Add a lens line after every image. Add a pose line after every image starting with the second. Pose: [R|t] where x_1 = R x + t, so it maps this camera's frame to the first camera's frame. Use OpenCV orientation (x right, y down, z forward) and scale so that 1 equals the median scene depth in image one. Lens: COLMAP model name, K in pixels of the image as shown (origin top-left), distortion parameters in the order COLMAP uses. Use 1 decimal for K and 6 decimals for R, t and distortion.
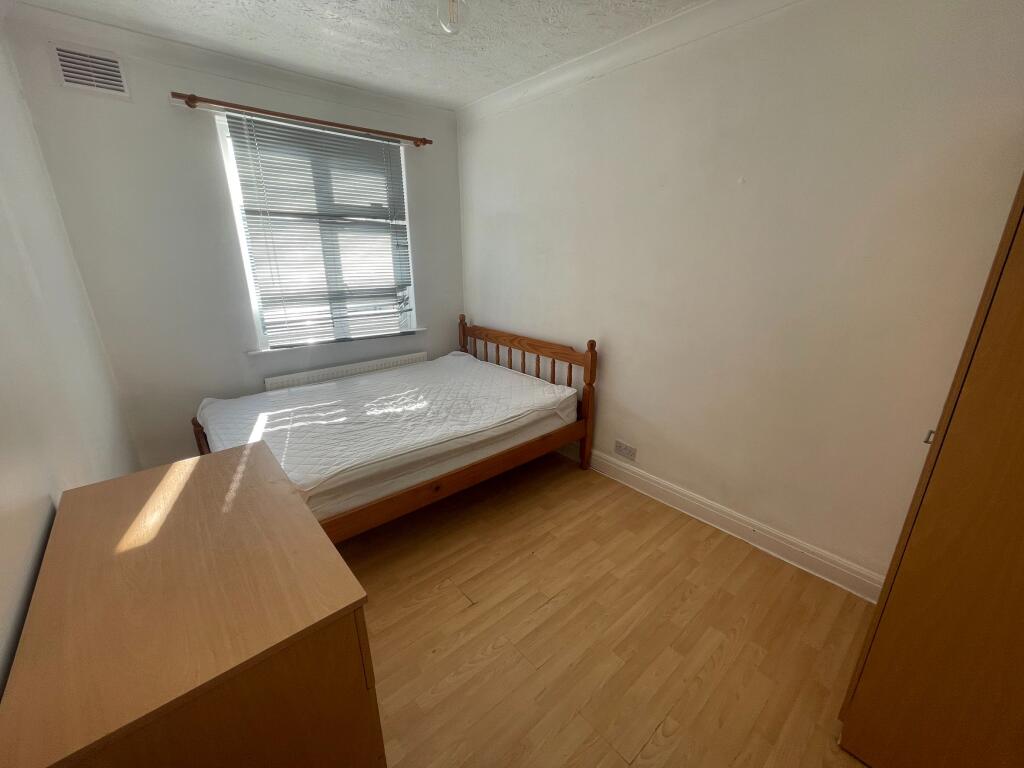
lens RADIAL K [[407.9, 0, 512.0], [0, 407.9, 384.0], [0, 0, 1]] dist [-0.000424, -0.000189]
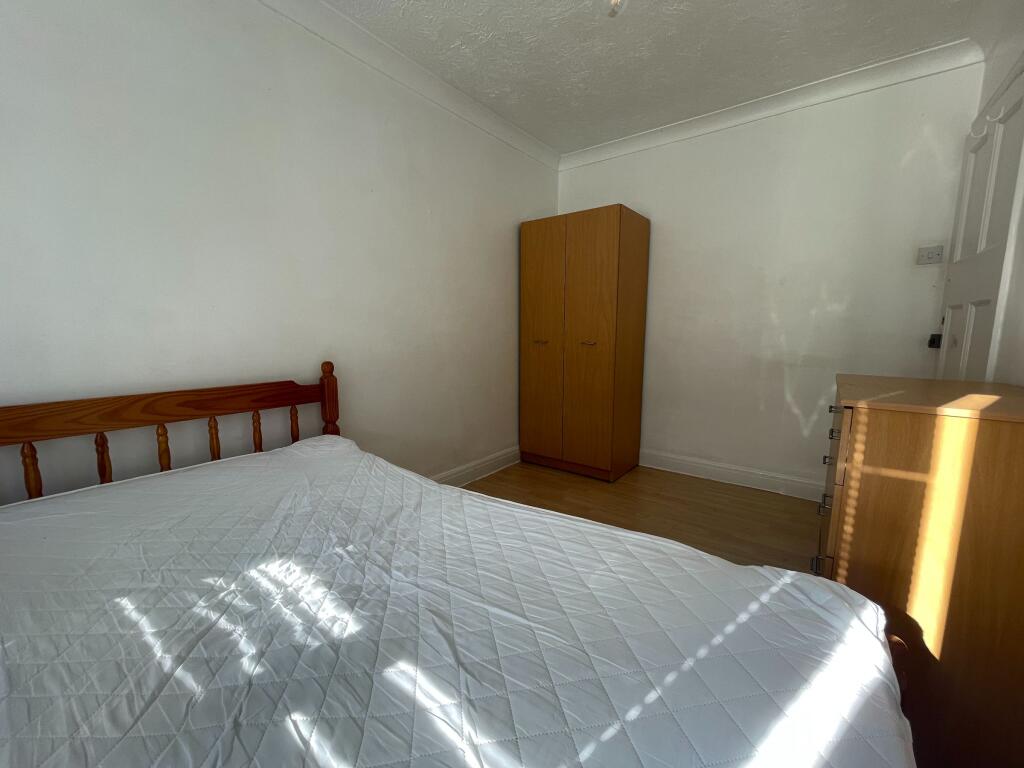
lens RADIAL K [[407.9, 0, 512.0], [0, 407.9, 384.0], [0, 0, 1]] dist [-0.000424, -0.000189]
pose [[-0.194649, -0.139215, 0.970943, -0.614291], [0.295145, 0.935689, 0.193329, -0.118064], [-0.935415, 0.324201, -0.141042, 0.826091]]
